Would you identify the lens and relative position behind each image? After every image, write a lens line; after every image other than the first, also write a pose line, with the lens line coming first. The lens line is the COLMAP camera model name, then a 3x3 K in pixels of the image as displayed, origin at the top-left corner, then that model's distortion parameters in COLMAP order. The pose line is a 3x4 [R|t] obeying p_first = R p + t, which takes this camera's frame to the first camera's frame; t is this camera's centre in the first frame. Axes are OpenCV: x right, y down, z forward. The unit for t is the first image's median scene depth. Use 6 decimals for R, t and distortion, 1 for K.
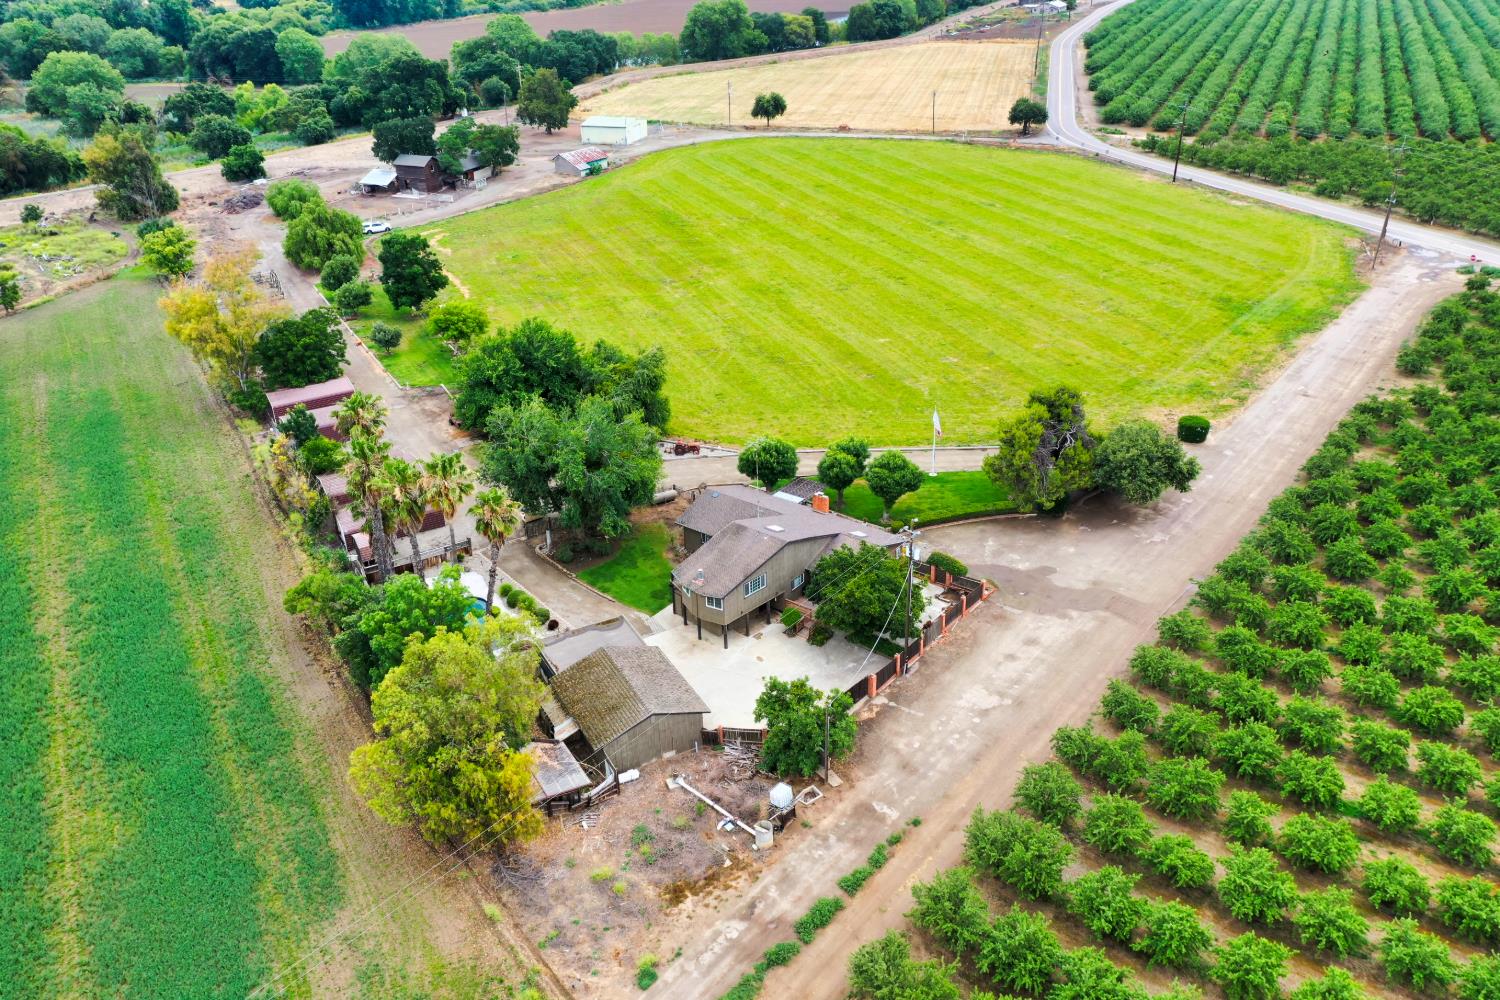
lens RADIAL K [[1180.5, 0, 746.8], [0, 1180.5, 506.8], [0, 0, 1]] dist [0.006962, 0.009848]
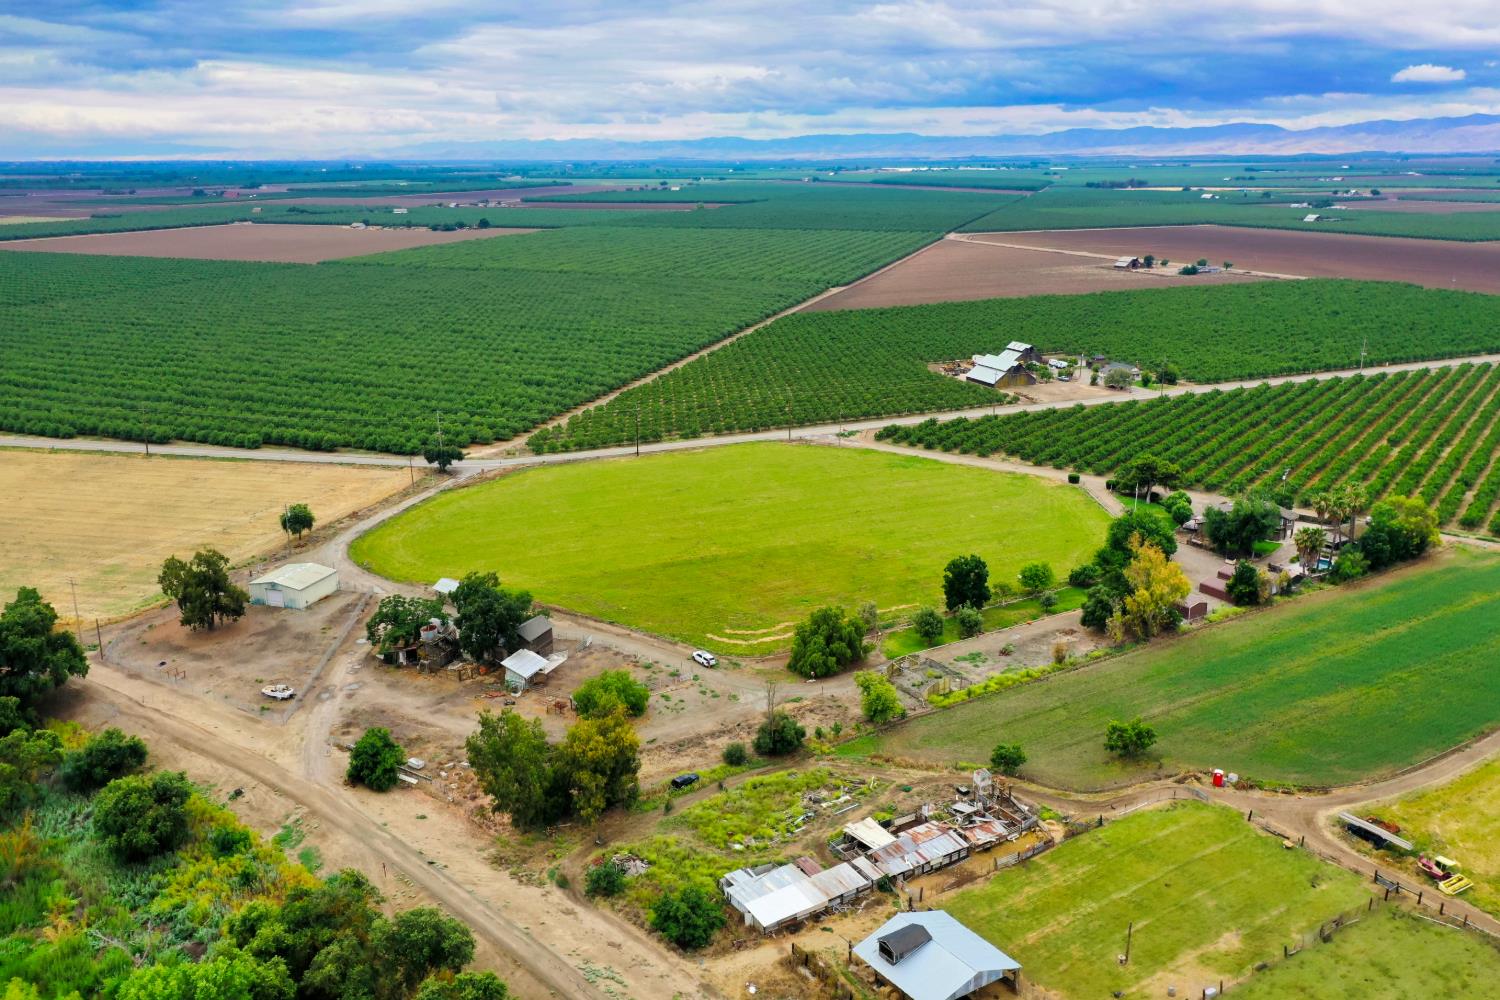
lens RADIAL K [[1166.3, 0, 750.0], [0, 1166.3, 500.0], [0, 0, 1]] dist [0.011064, -0.005061]
pose [[-0.025747, -0.256102, 0.966307, -2.857326], [0.464794, 0.852725, 0.238384, -1.314370], [-0.885044, 0.455272, 0.097080, 1.886894]]
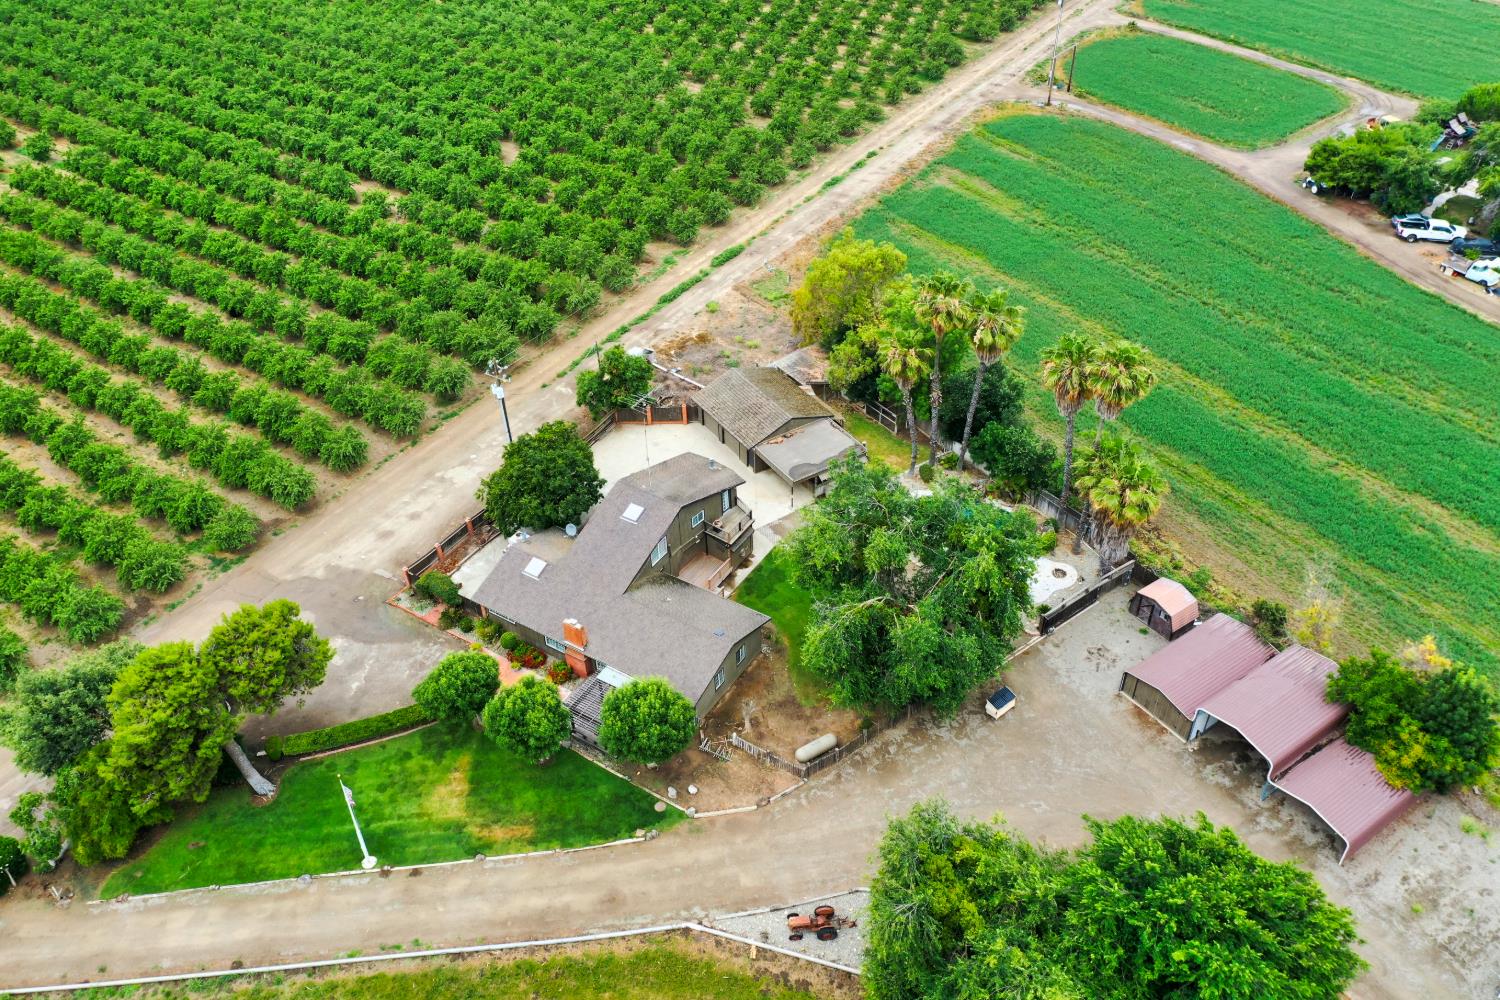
lens RADIAL K [[1180.5, 0, 746.8], [0, 1180.5, 506.8], [0, 0, 1]] dist [0.006962, 0.009848]
pose [[-0.994429, 0.099157, -0.035748, -0.029360], [0.006865, 0.399358, 0.916769, -0.807770], [0.105180, 0.911417, -0.397814, 1.409265]]
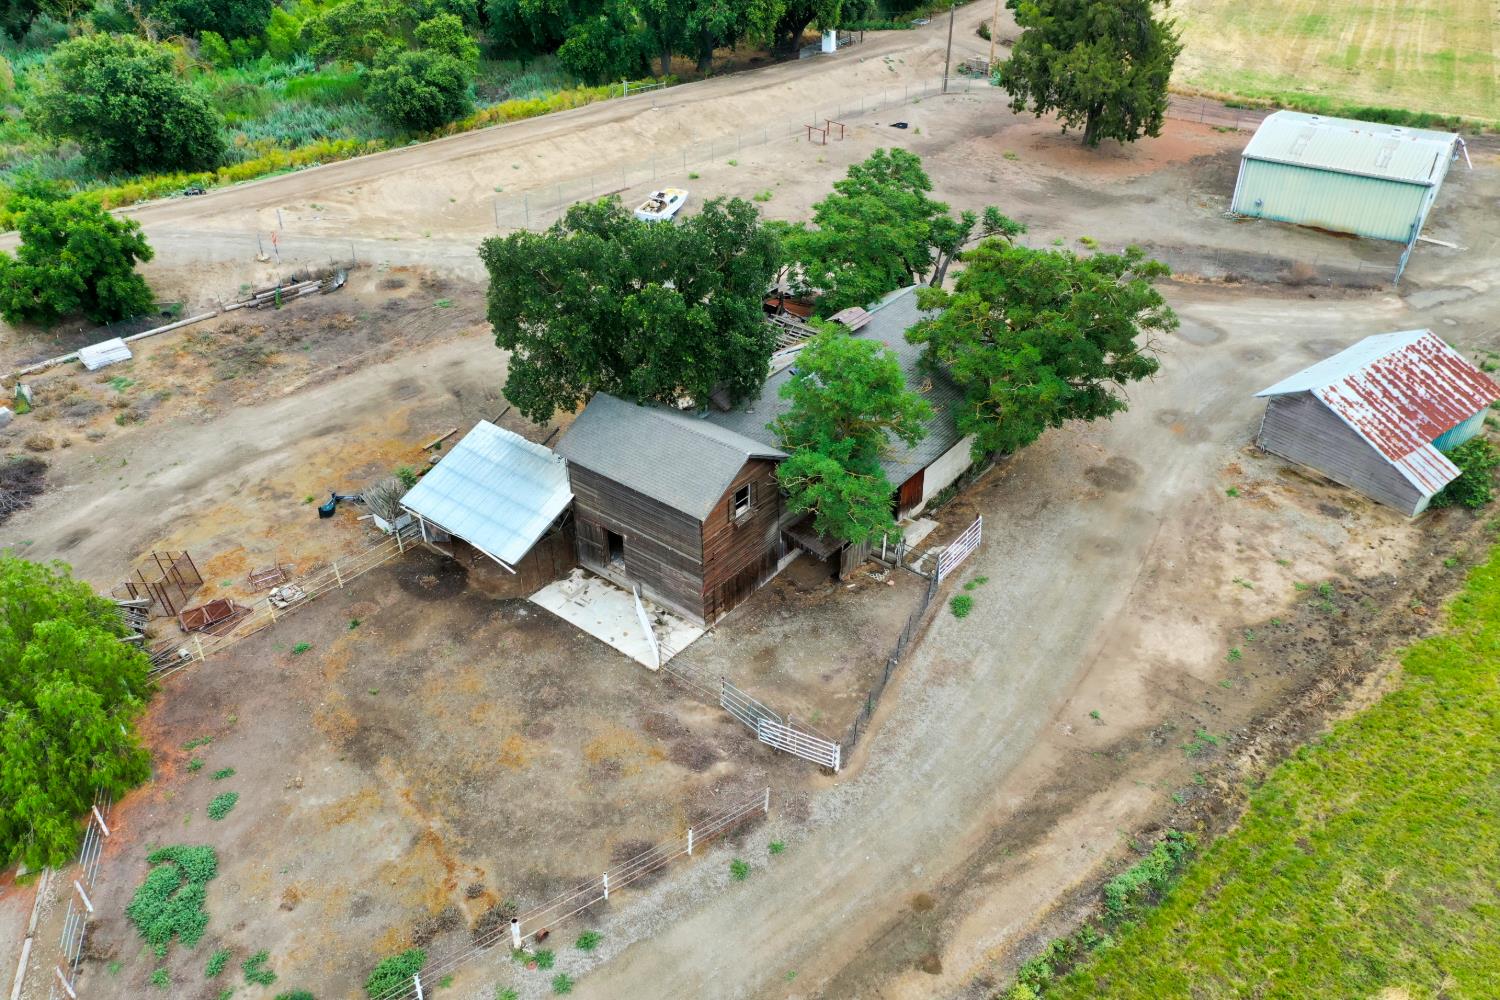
lens RADIAL K [[1180.5, 0, 746.8], [0, 1180.5, 506.8], [0, 0, 1]] dist [0.006962, 0.009848]
pose [[0.972215, 0.150077, -0.179651, -0.601857], [-0.126392, 0.982506, 0.136775, -0.810837], [0.197035, -0.110268, 0.974176, 2.106508]]
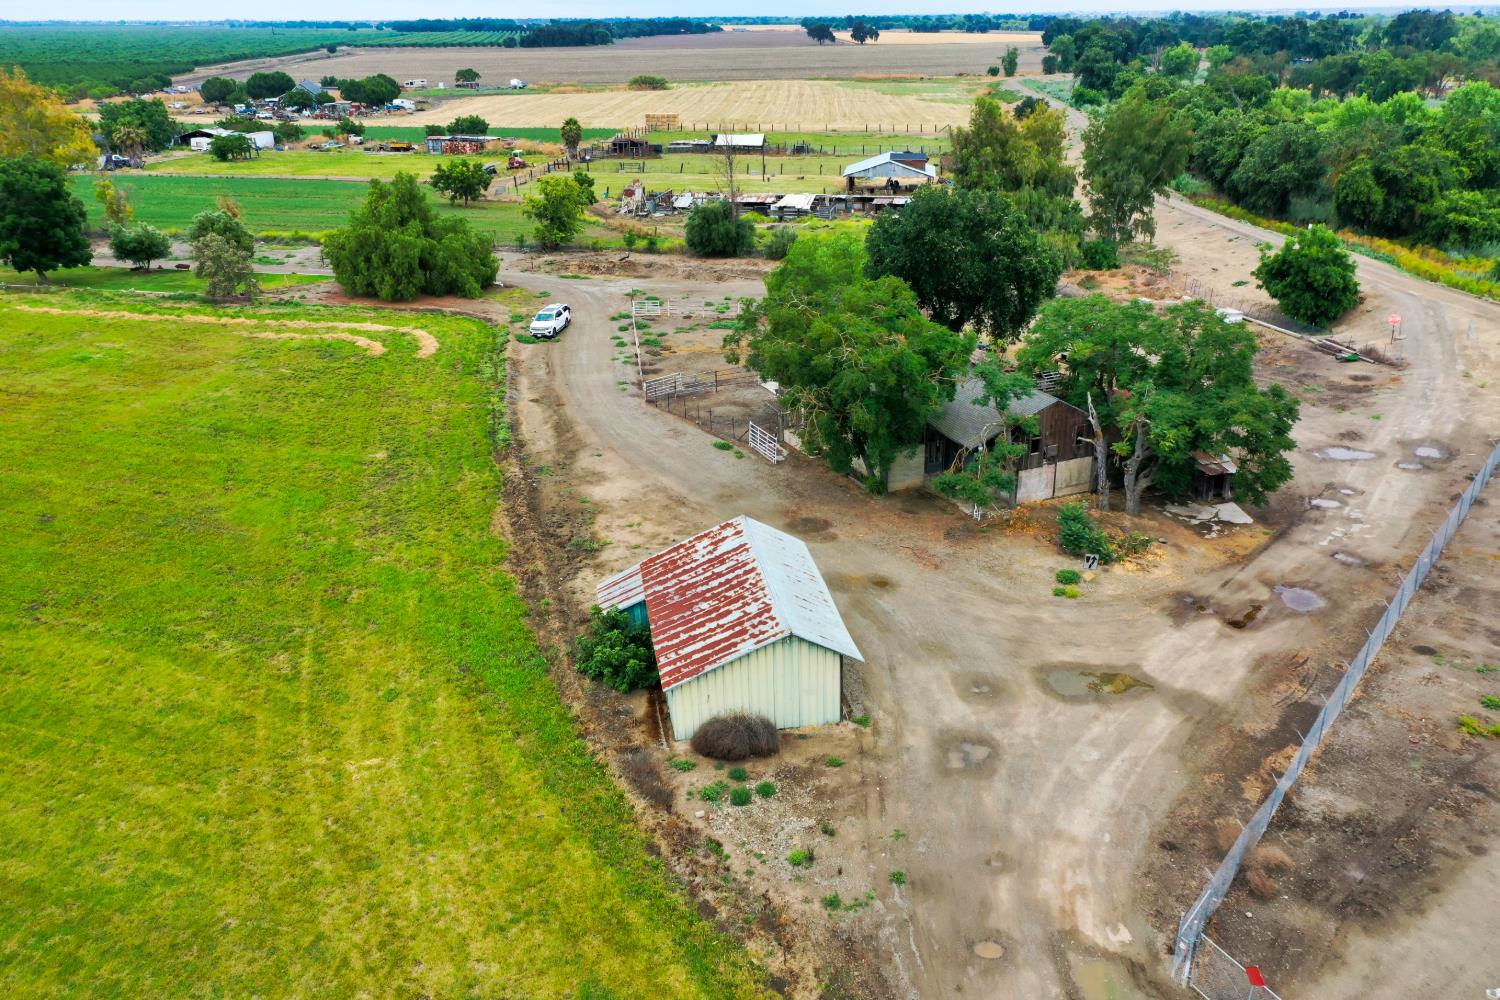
lens RADIAL K [[1180.5, 0, 746.8], [0, 1180.5, 506.8], [0, 0, 1]] dist [0.006962, 0.009848]
pose [[-0.658196, 0.317731, -0.682514, -0.071929], [-0.326551, 0.696364, 0.639094, -1.174569], [0.678338, 0.643525, -0.354589, 2.943641]]
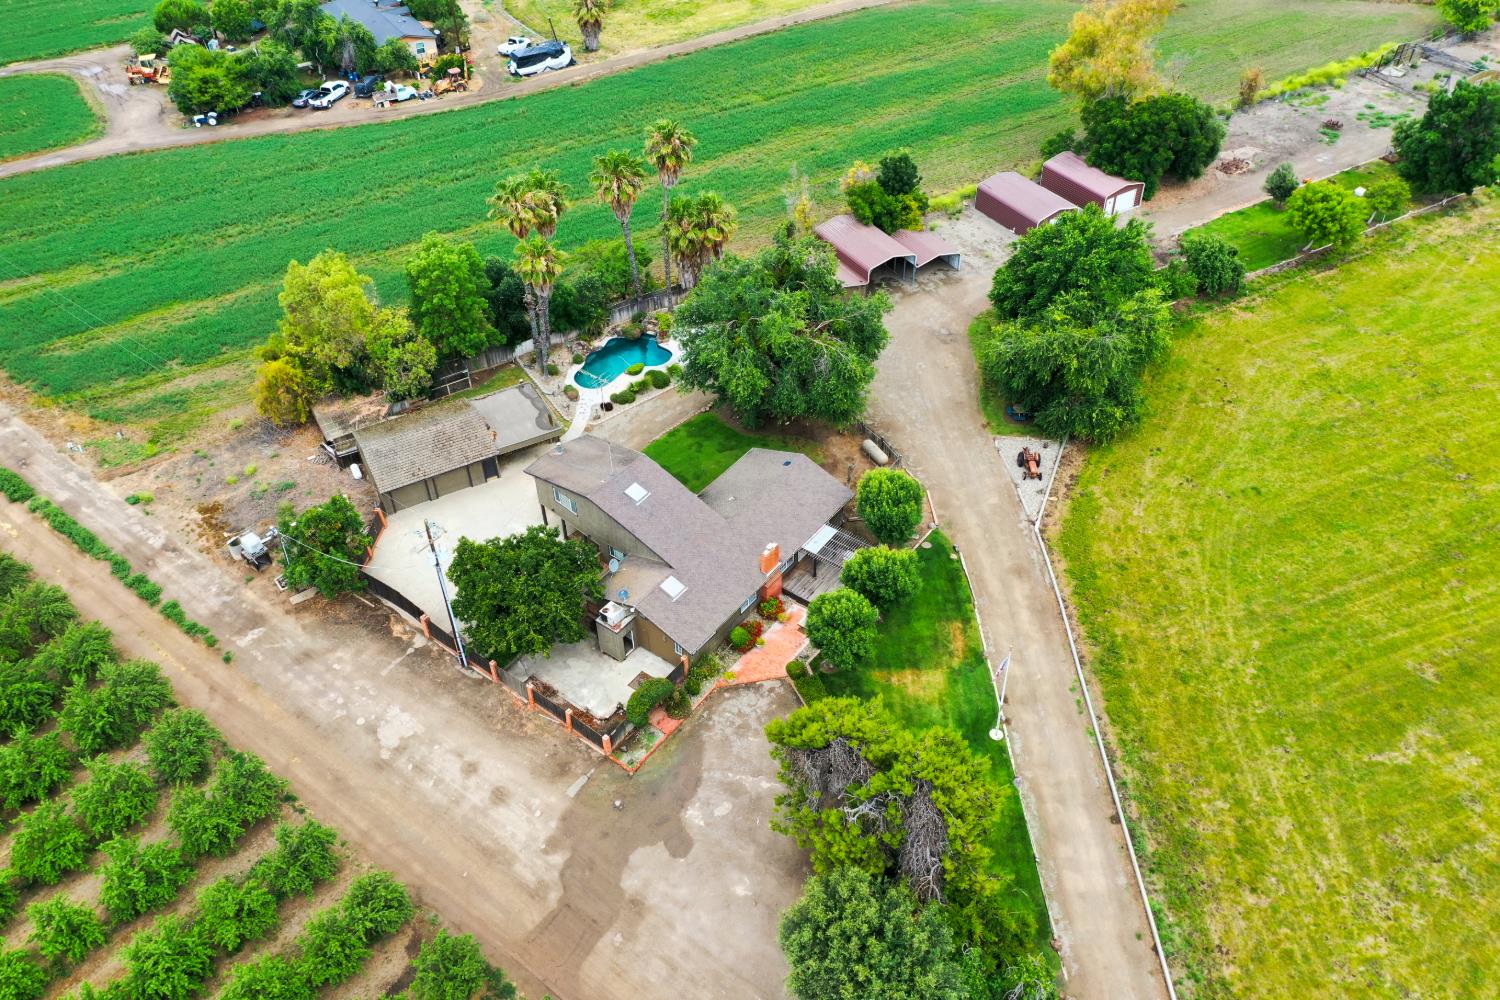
lens RADIAL K [[1180.5, 0, 746.8], [0, 1180.5, 506.8], [0, 0, 1]] dist [0.006962, 0.009848]
pose [[0.014879, 0.684928, -0.728459, 0.670412], [-0.437076, 0.659704, 0.611355, -0.543672], [0.899301, 0.309296, 0.309181, 0.852095]]
